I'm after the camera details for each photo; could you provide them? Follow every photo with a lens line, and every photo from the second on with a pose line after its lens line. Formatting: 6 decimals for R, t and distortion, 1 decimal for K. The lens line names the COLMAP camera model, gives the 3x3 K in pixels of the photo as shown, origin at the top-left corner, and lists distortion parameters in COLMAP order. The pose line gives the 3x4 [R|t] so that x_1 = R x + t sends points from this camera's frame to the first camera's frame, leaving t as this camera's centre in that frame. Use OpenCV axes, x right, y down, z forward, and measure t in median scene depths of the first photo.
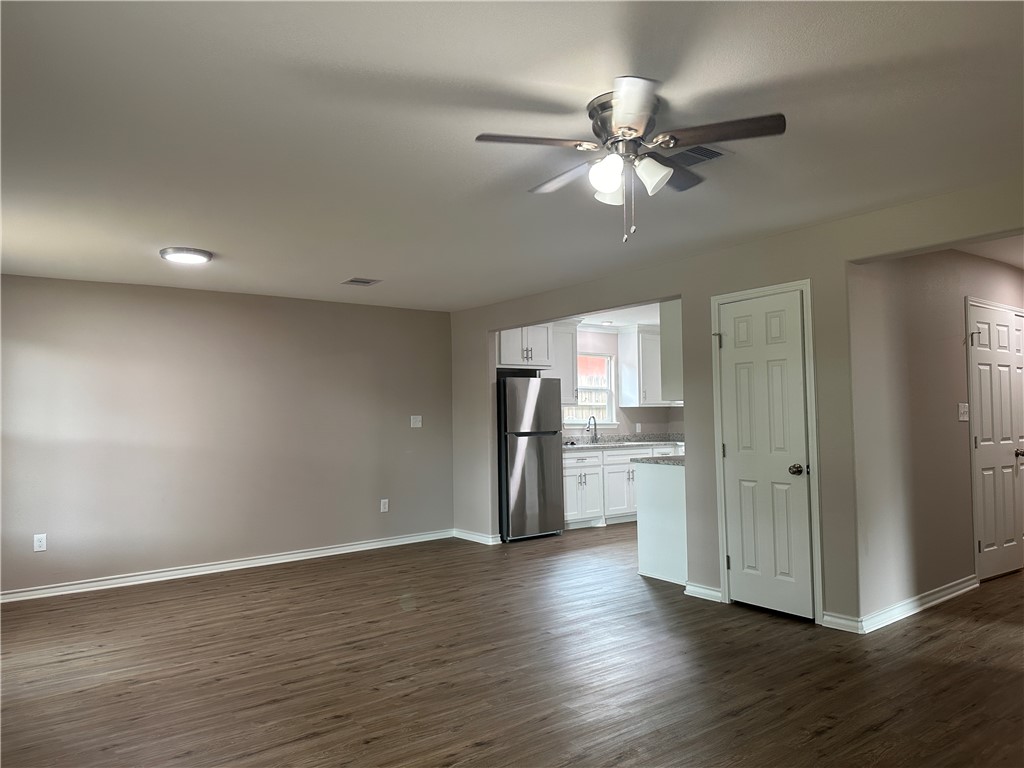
lens RADIAL K [[720.6, 0, 513.3], [0, 720.6, 384.8], [0, 0, 1]] dist [-0.000455, -0.005690]
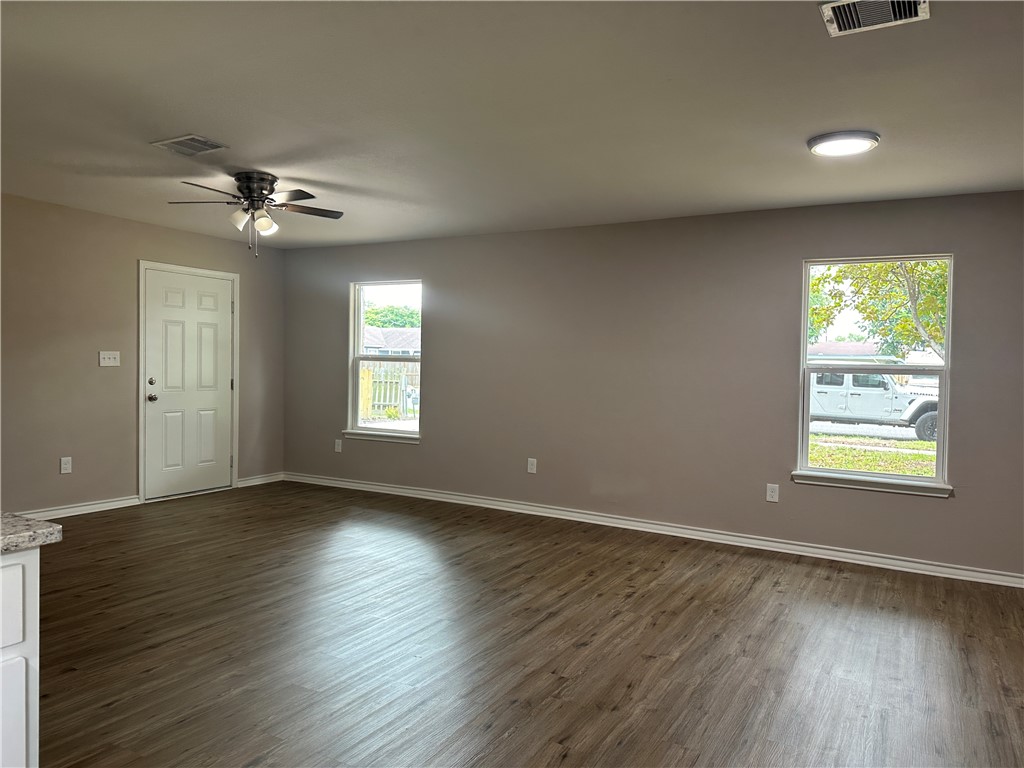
lens RADIAL K [[720.6, 0, 510.1], [0, 720.6, 382.7], [0, 0, 1]] dist [-0.000455, -0.005690]
pose [[-0.925508, 0.000313, -0.378728, 0.107825], [0.003713, 0.999959, -0.008247, 0.050887], [0.378710, -0.009039, -0.925471, 1.203996]]
